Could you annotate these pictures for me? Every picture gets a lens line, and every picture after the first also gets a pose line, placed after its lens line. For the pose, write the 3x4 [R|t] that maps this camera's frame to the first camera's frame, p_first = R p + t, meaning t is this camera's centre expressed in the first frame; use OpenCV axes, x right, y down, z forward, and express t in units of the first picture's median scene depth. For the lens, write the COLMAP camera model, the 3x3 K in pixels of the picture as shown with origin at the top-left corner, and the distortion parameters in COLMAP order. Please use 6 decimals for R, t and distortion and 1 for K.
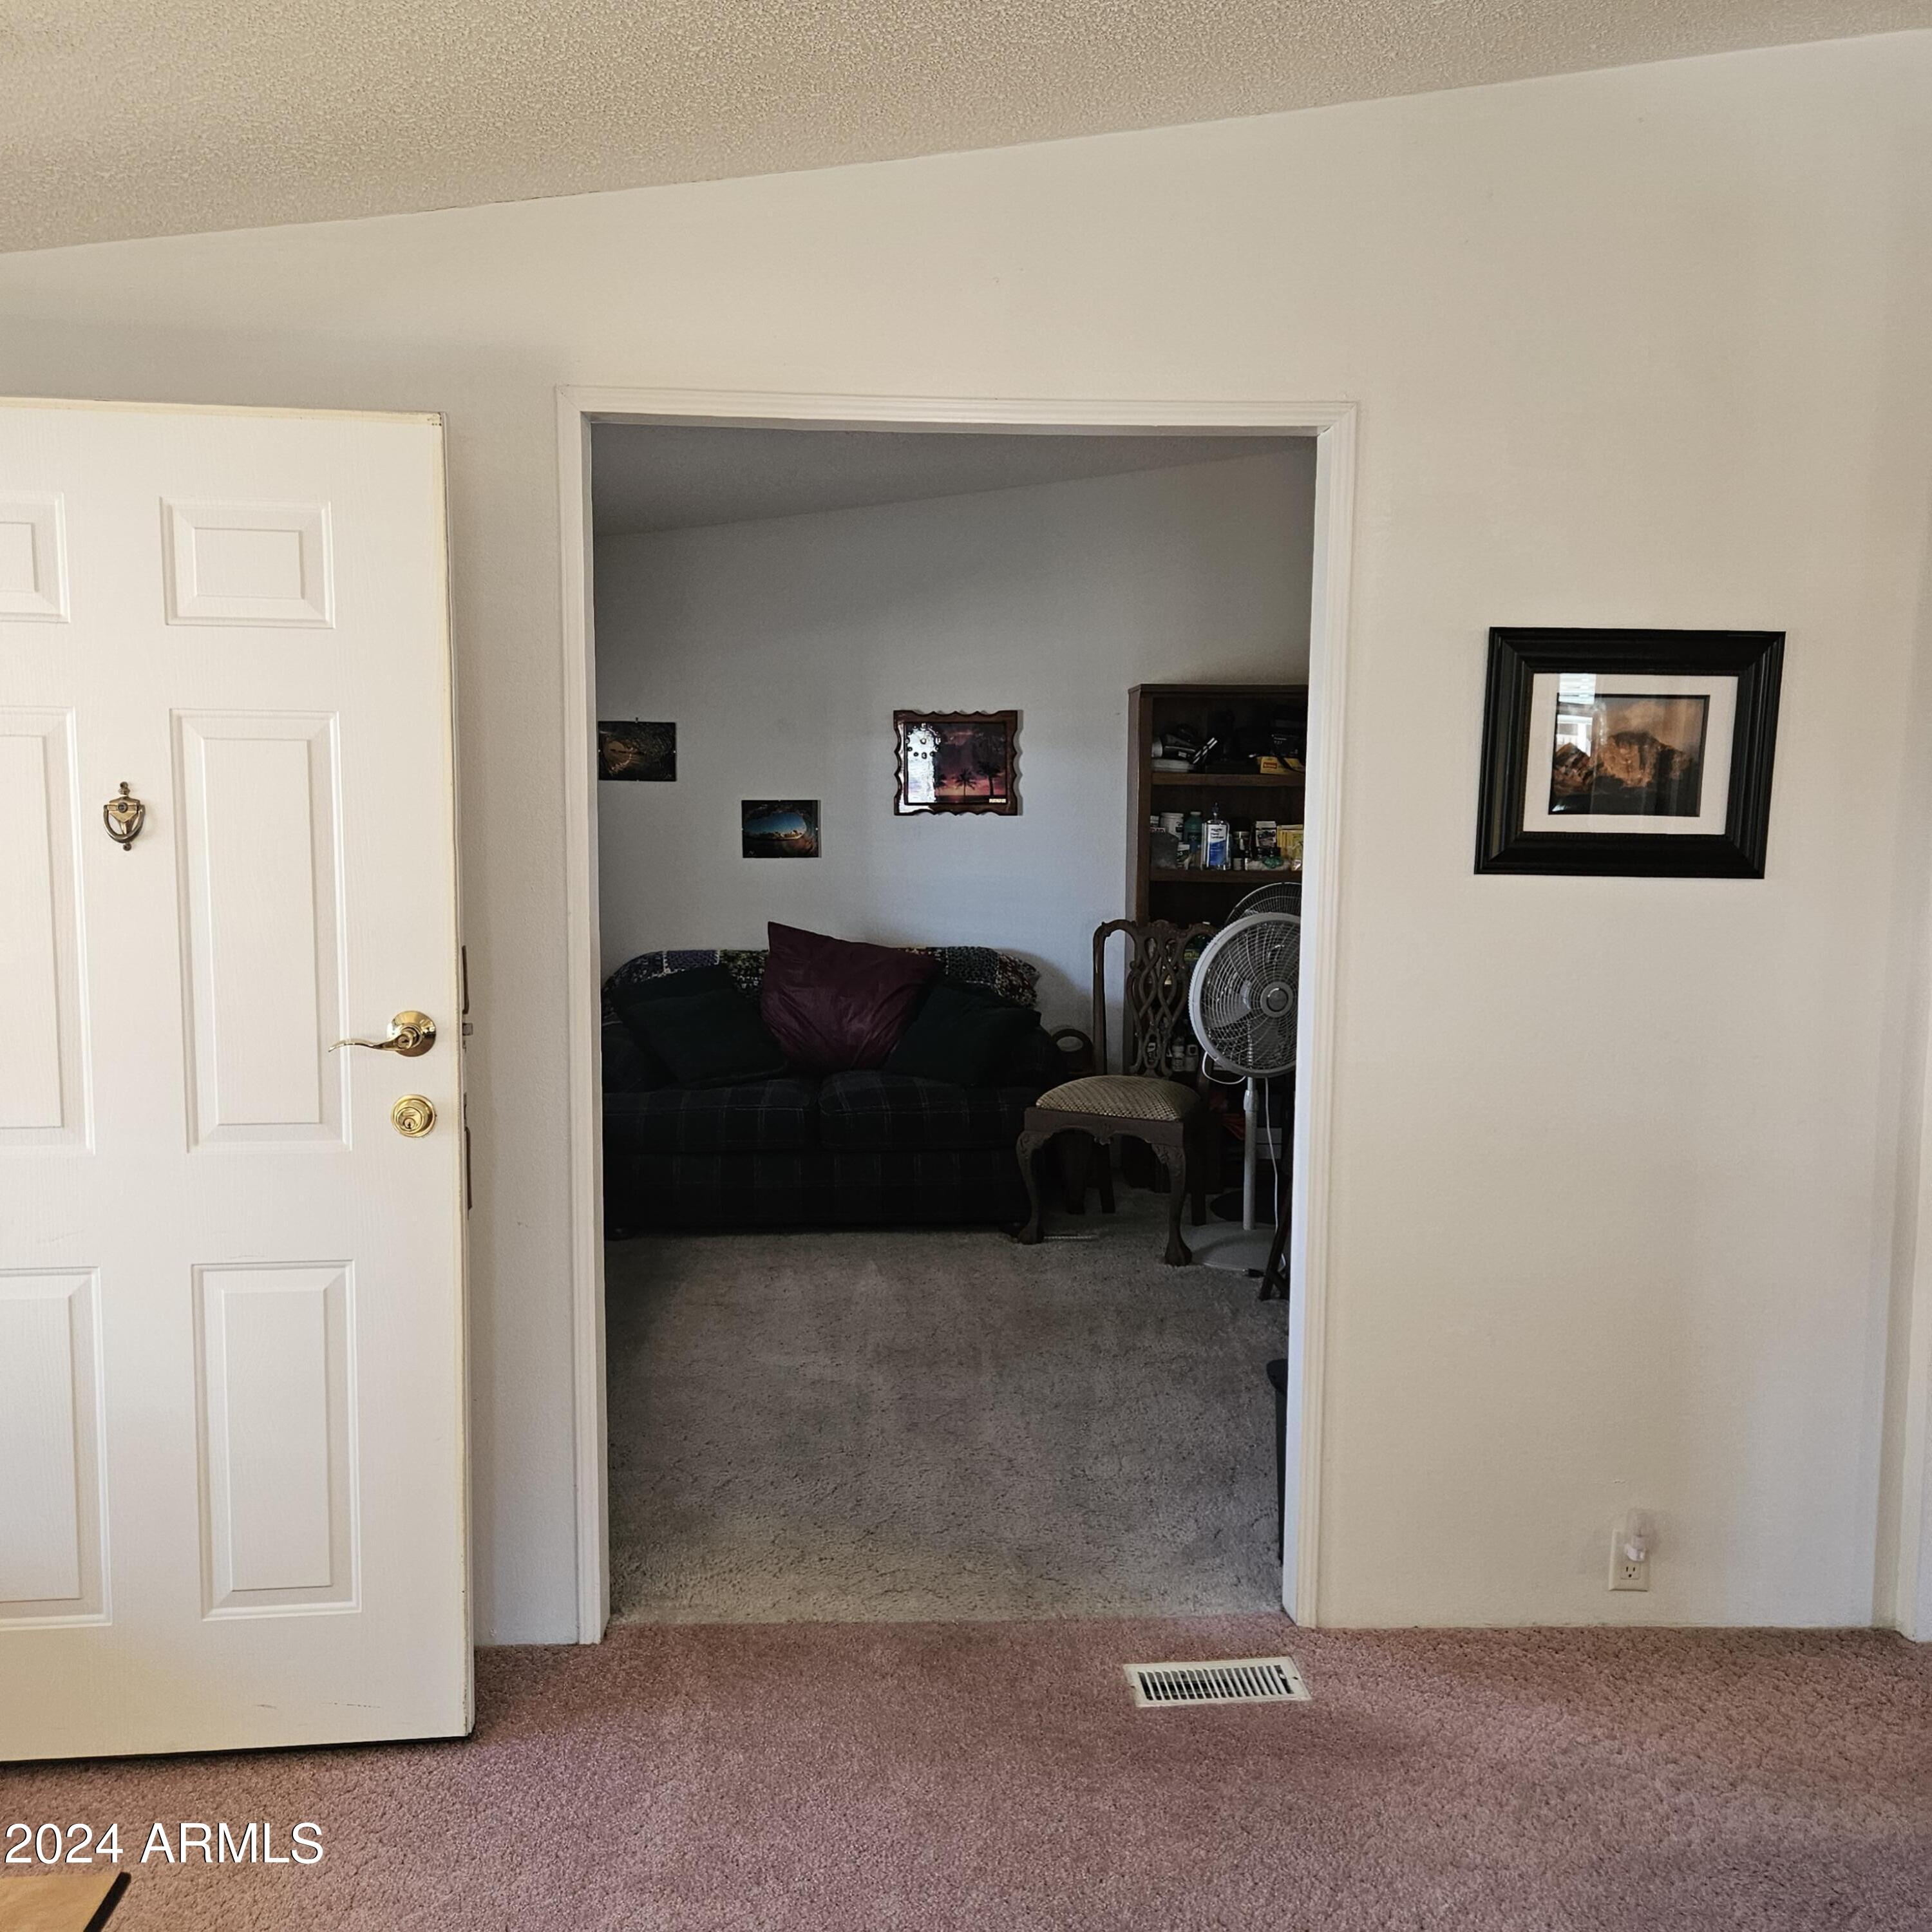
lens RADIAL K [[1712.1, 0, 974.3], [0, 1712.1, 968.2], [0, 0, 1]] dist [0.082590, -0.071953]
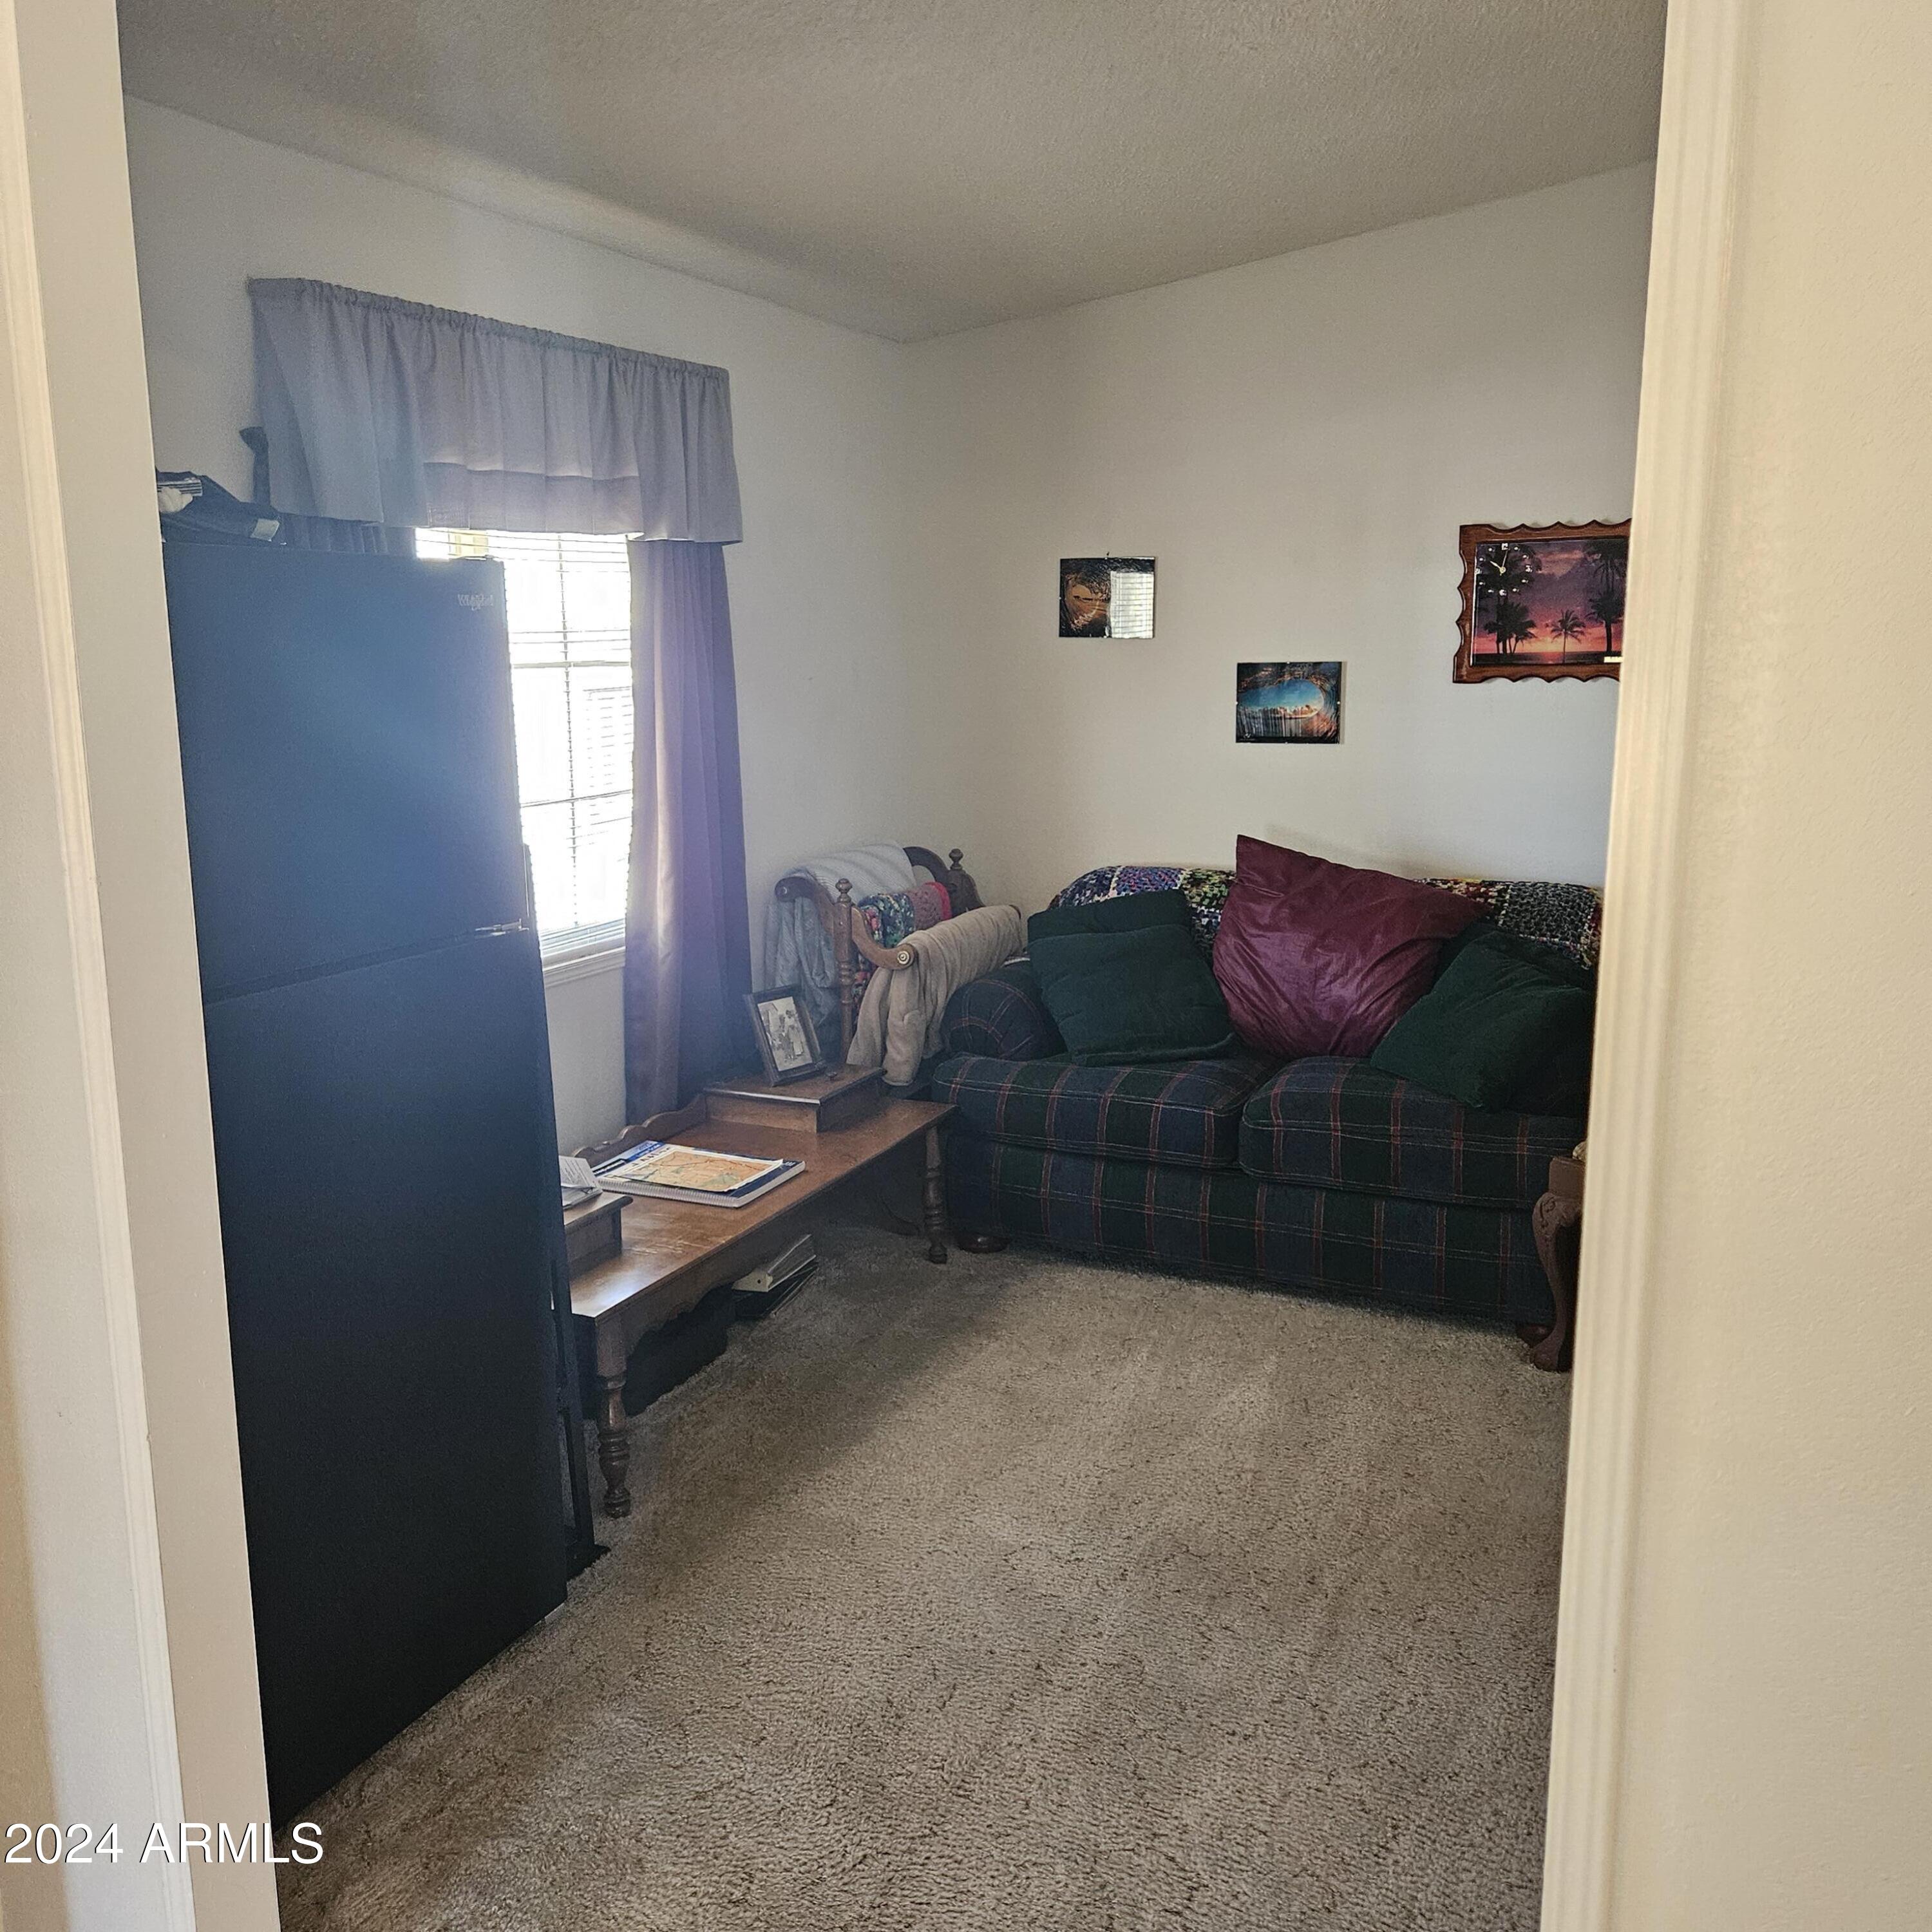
lens RADIAL K [[1712.1, 0, 950.8], [0, 1712.1, 961.4], [0, 0, 1]] dist [0.082590, -0.071953]
pose [[0.874931, 0.081057, -0.477416, 0.120286], [-0.045429, 0.995282, 0.085726, -0.030192], [0.482112, -0.053316, 0.874486, 0.311492]]
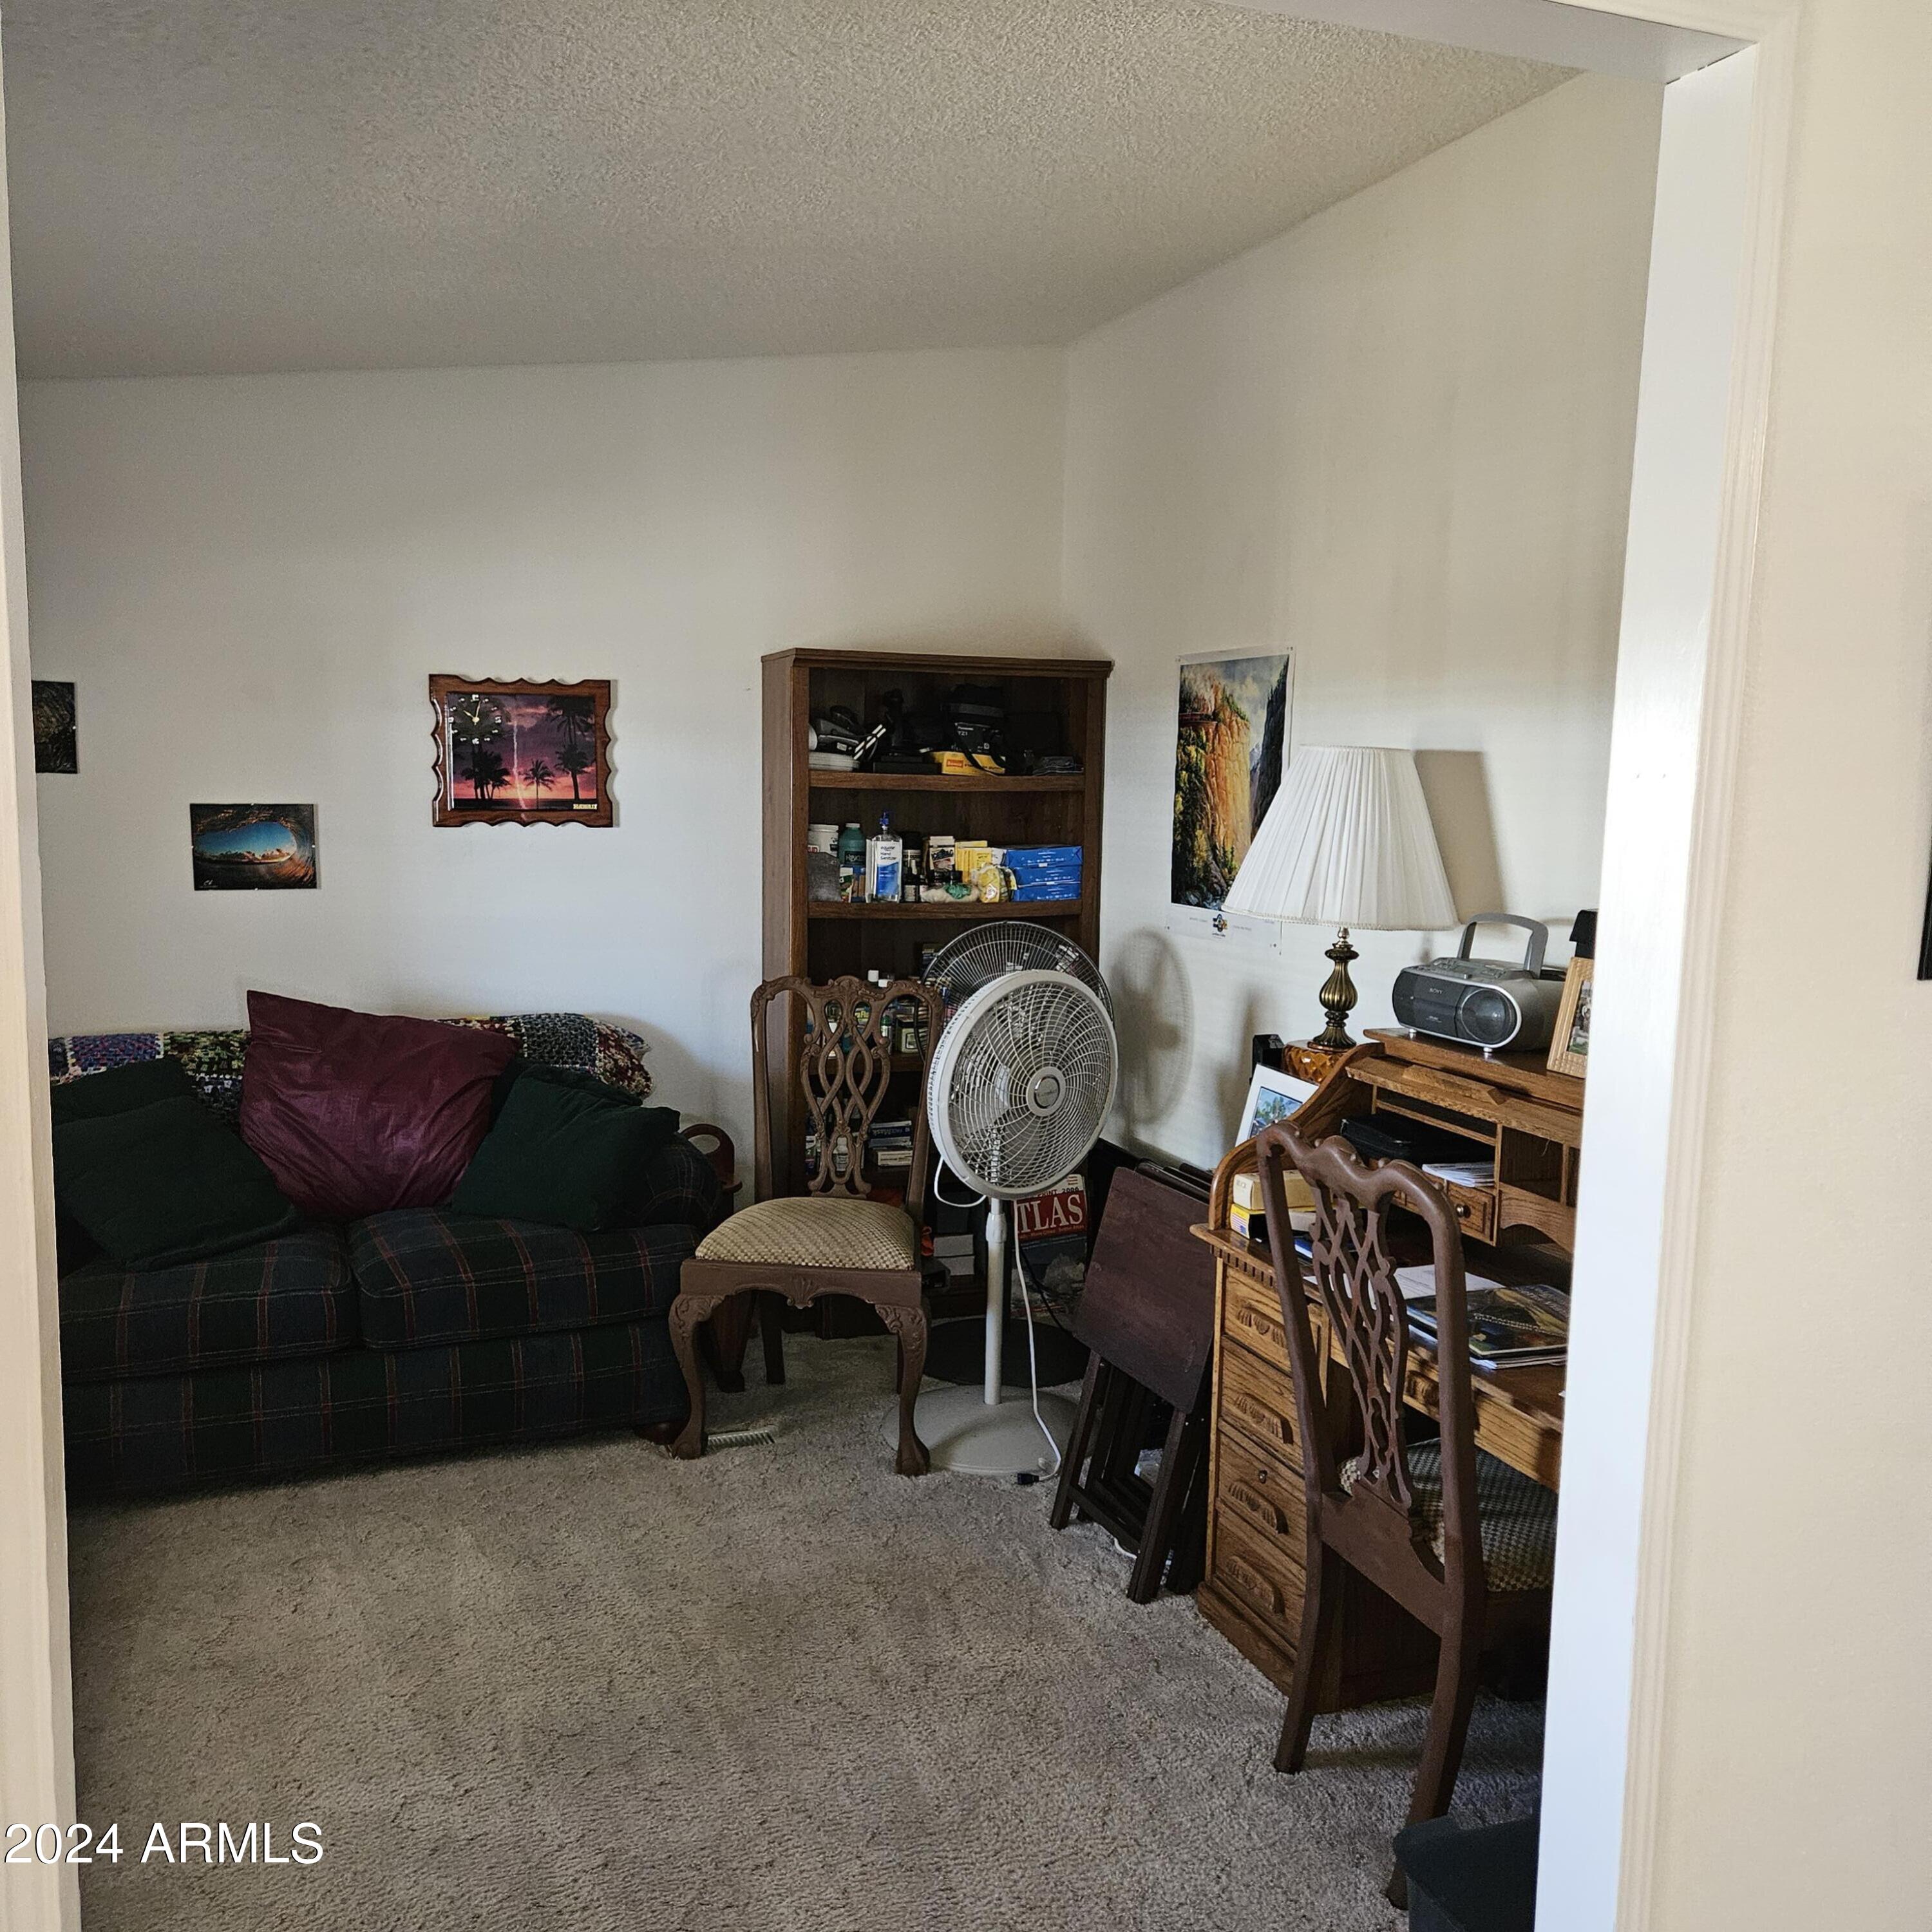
lens RADIAL K [[1712.1, 0, 936.5], [0, 1712.1, 1000.2], [0, 0, 1]] dist [0.082590, -0.071953]
pose [[0.950580, -0.030391, 0.308990, -0.073942], [0.024019, 0.999414, 0.024405, -0.032935], [-0.309551, -0.015777, 0.950752, 0.287954]]
